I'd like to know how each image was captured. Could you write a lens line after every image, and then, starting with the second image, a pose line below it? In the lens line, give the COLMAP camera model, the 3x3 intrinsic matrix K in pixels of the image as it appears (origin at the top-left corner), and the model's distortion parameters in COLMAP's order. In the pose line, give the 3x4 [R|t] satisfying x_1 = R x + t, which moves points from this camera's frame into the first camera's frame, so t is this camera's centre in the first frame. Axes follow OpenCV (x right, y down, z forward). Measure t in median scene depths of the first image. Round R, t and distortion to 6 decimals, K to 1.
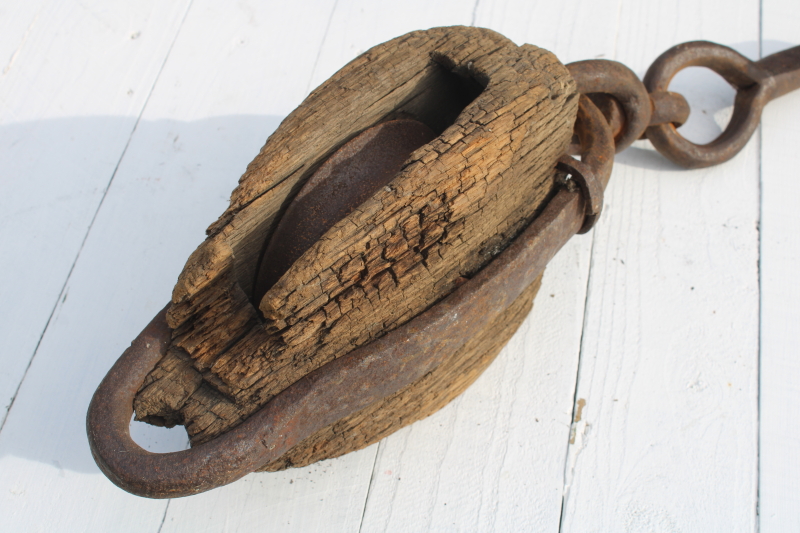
lens RADIAL K [[1167.6, 0, 400.3], [0, 1167.6, 295.3], [0, 0, 1]] dist [-0.054461, 0.115902]
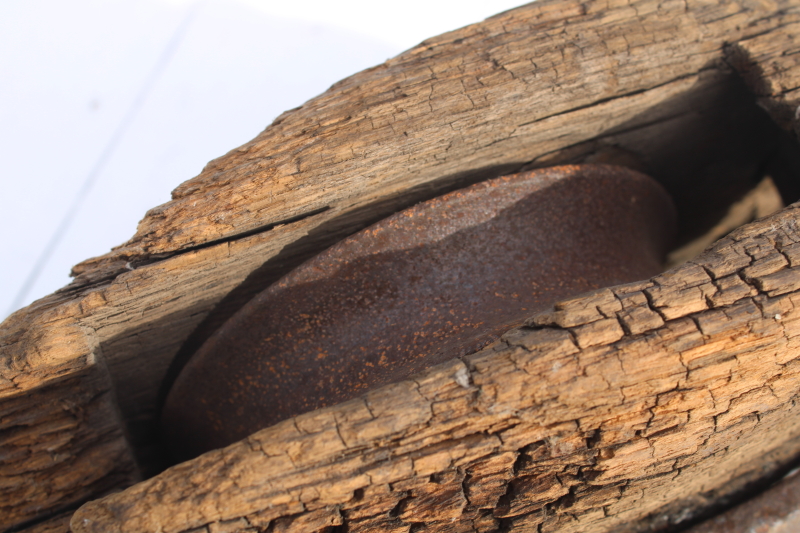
lens RADIAL K [[1167.6, 0, 400.3], [0, 1167.6, 295.3], [0, 0, 1]] dist [-0.054461, 0.115902]
pose [[0.909810, 0.388304, -0.146511, 0.016538], [-0.358156, 0.912955, 0.195545, -0.179195], [0.209689, -0.125435, 0.969689, 0.599917]]
